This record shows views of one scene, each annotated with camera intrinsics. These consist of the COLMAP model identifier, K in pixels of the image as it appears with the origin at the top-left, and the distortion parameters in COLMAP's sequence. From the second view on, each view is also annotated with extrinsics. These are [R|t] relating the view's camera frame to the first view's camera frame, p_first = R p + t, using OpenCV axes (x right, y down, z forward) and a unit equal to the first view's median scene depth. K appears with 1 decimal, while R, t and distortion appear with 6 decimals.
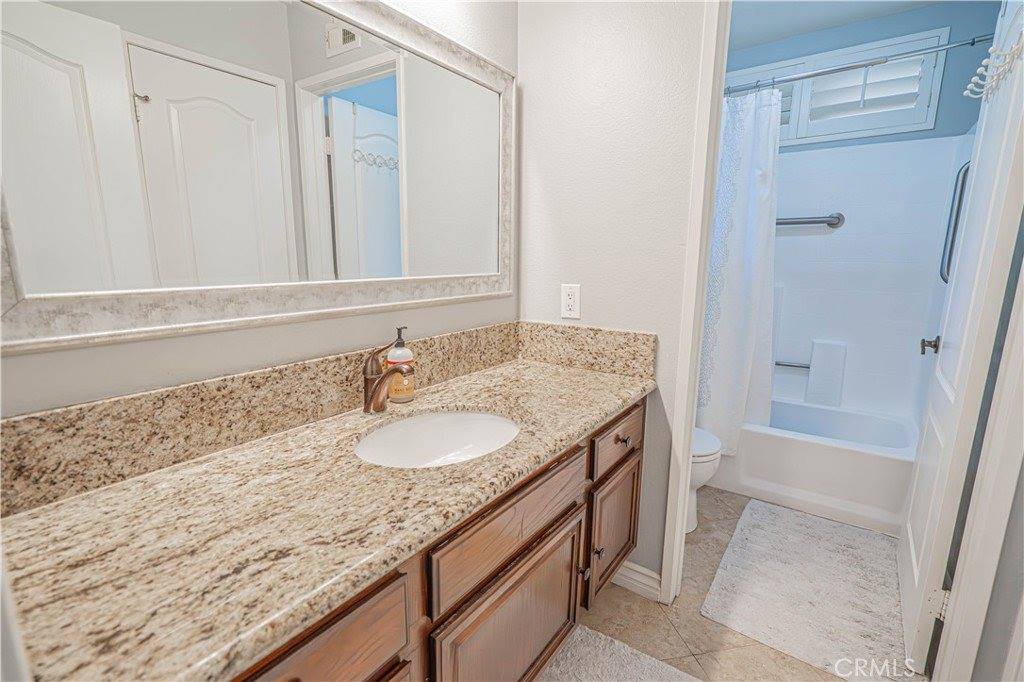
lens RADIAL K [[458.1, 0, 515.3], [0, 458.1, 345.5], [0, 0, 1]] dist [-0.006228, 0.000549]
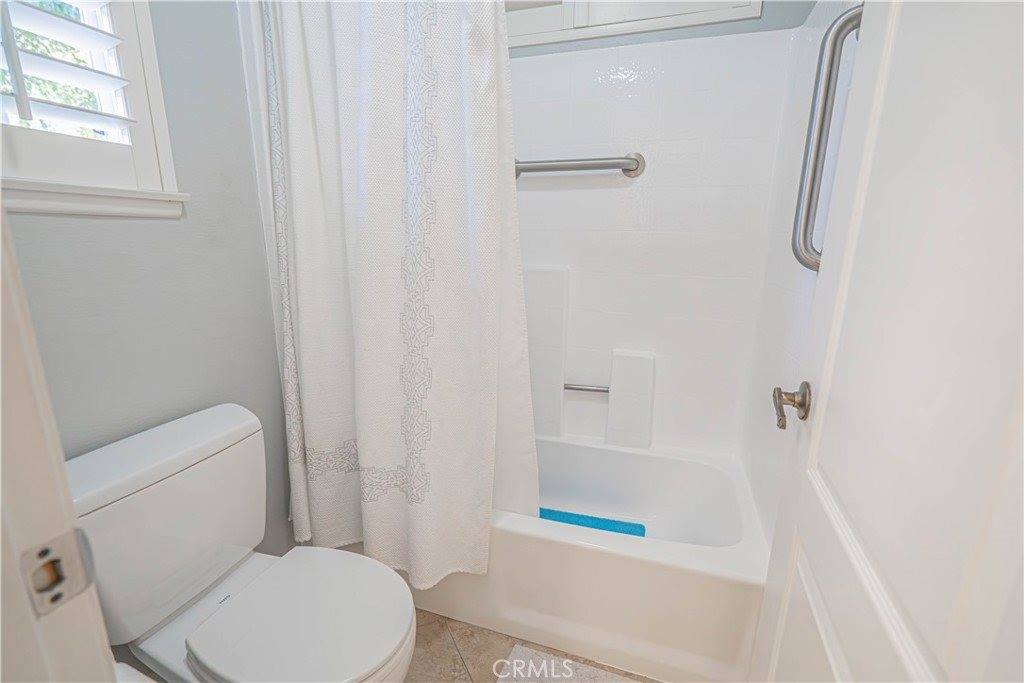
lens RADIAL K [[458.1, 0, 515.3], [0, 458.1, 346.0], [0, 0, 1]] dist [-0.006228, 0.000549]
pose [[0.954833, -0.060529, 0.290913, 0.377447], [0.048464, 0.997646, 0.048507, -0.066378], [-0.293164, -0.032218, 0.955519, 0.471439]]
